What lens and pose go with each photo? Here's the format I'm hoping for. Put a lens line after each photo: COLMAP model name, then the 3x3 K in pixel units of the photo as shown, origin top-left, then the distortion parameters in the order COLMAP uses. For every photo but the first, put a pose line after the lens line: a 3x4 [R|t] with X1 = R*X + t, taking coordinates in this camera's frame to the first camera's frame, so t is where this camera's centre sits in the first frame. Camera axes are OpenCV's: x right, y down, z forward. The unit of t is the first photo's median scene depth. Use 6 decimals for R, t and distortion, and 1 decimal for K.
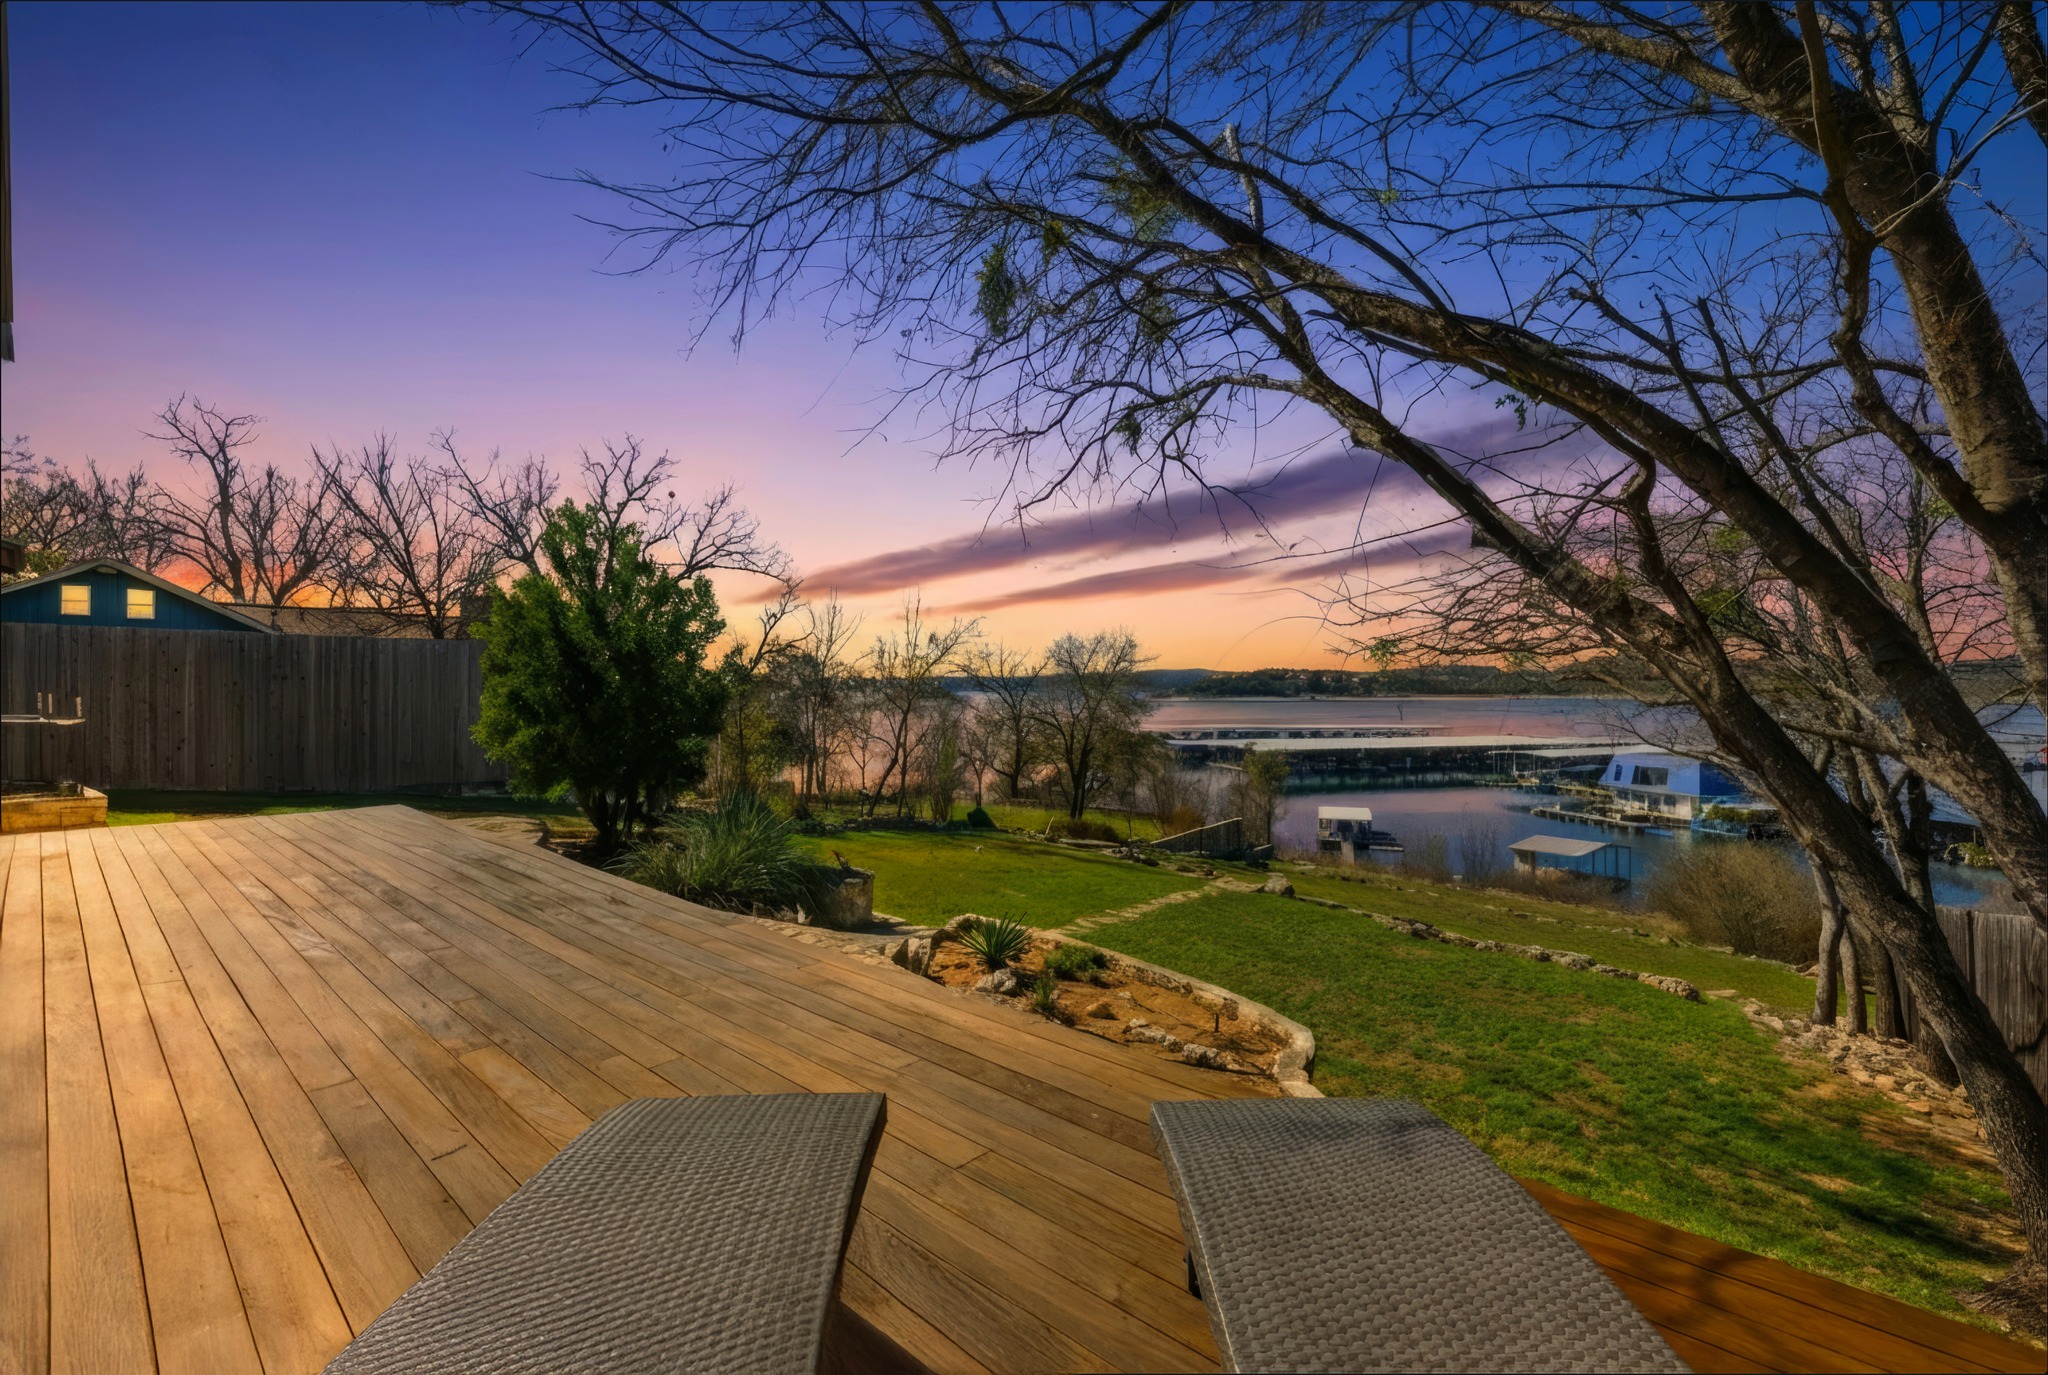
lens RADIAL K [[926.2, 0, 1024.0], [0, 926.2, 687.5], [0, 0, 1]] dist [-0.001133, -0.000259]
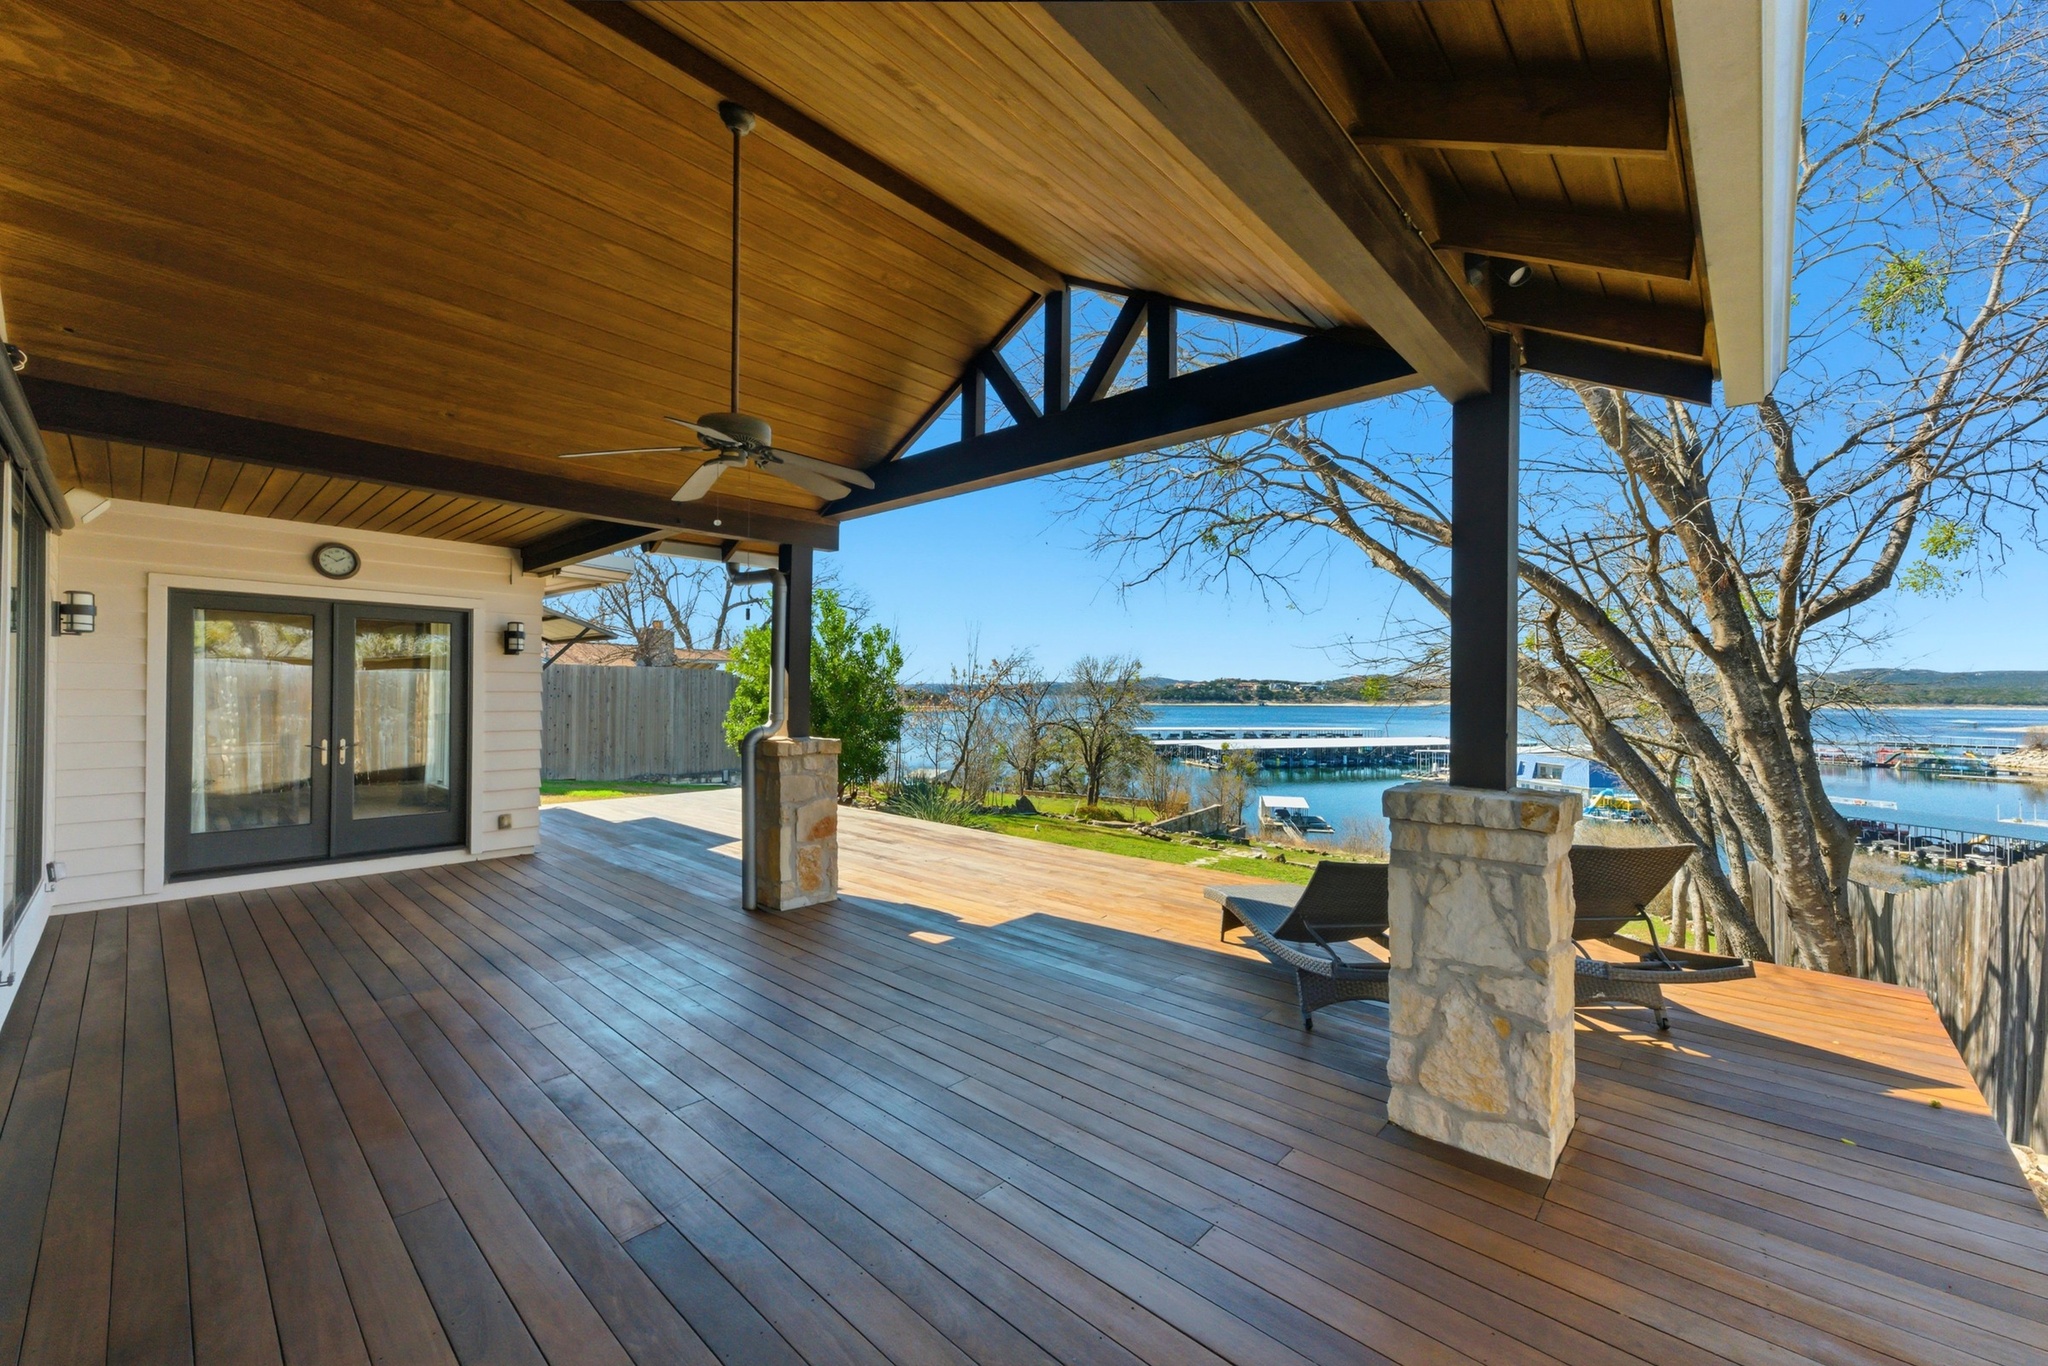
lens RADIAL K [[799.6, 0, 1029.4], [0, 799.6, 690.3], [0, 0, 1]] dist [0.000710, 0.005639]
pose [[0.999769, 0.003800, 0.021155, -0.058508], [-0.003700, 0.999982, -0.004757, -0.007852], [-0.021172, 0.004678, 0.999765, -0.081513]]
